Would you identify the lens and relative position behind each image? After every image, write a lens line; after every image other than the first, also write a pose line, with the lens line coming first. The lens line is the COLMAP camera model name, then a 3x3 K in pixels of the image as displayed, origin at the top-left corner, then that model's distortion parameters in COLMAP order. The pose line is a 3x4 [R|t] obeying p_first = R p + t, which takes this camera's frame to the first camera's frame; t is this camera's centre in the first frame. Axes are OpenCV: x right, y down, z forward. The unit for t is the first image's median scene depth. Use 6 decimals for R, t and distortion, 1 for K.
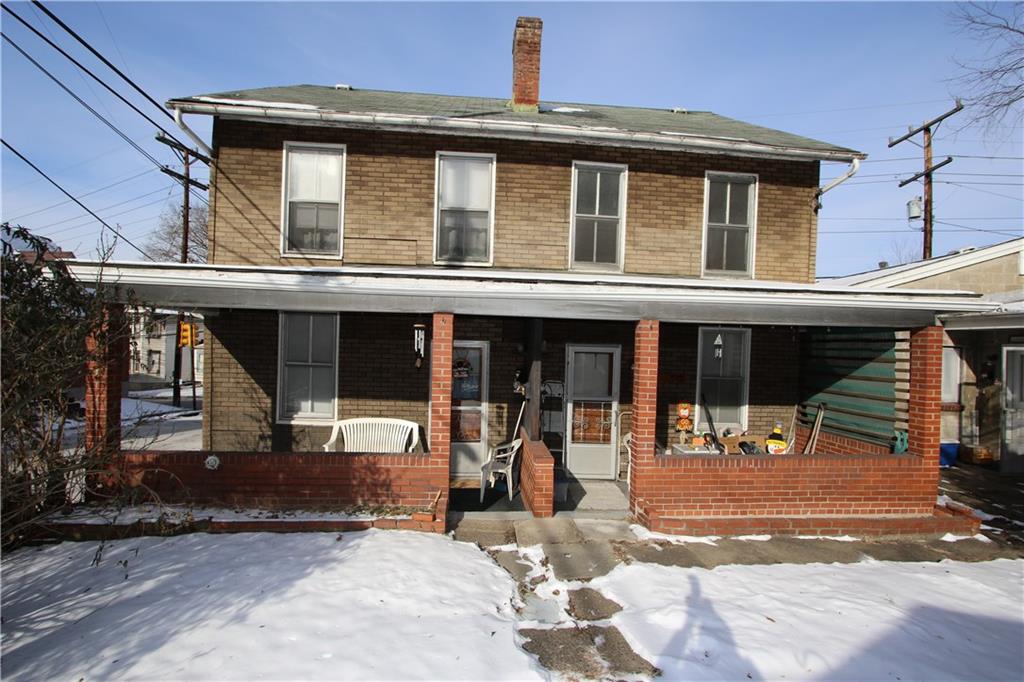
lens RADIAL K [[470.1, 0, 512.5], [0, 470.1, 342.0], [0, 0, 1]] dist [-0.021230, 0.000103]
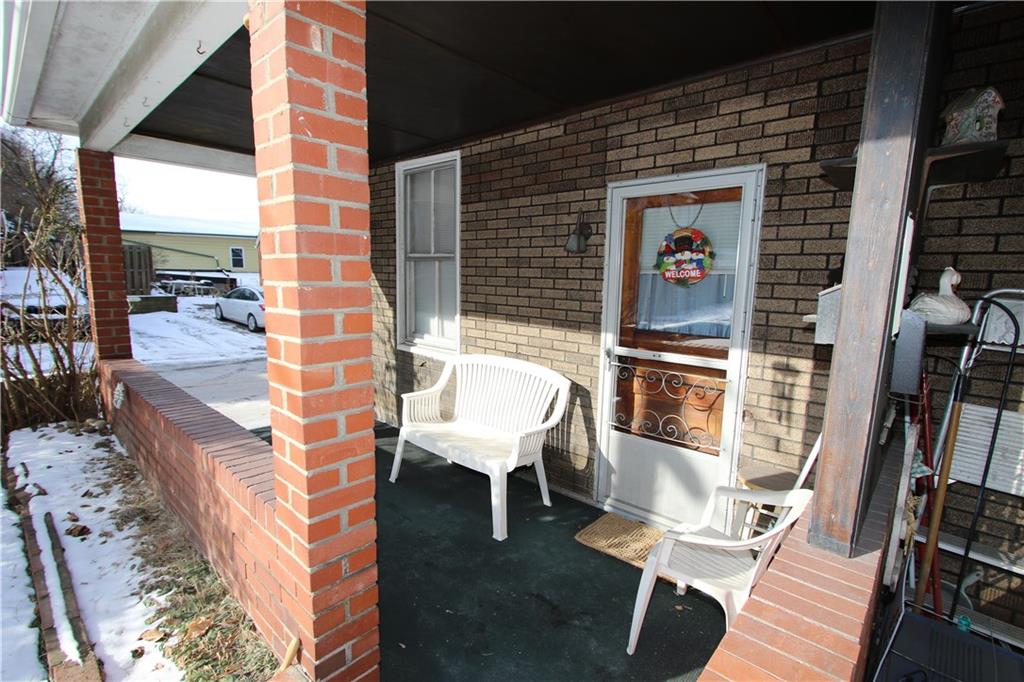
lens RADIAL K [[470.1, 0, 509.3], [0, 470.1, 346.1], [0, 0, 1]] dist [-0.021230, 0.000103]
pose [[0.692840, 0.096454, -0.714612, 0.072569], [-0.000398, 0.991065, 0.133381, 0.081731], [0.721092, -0.092128, 0.686687, 0.653057]]
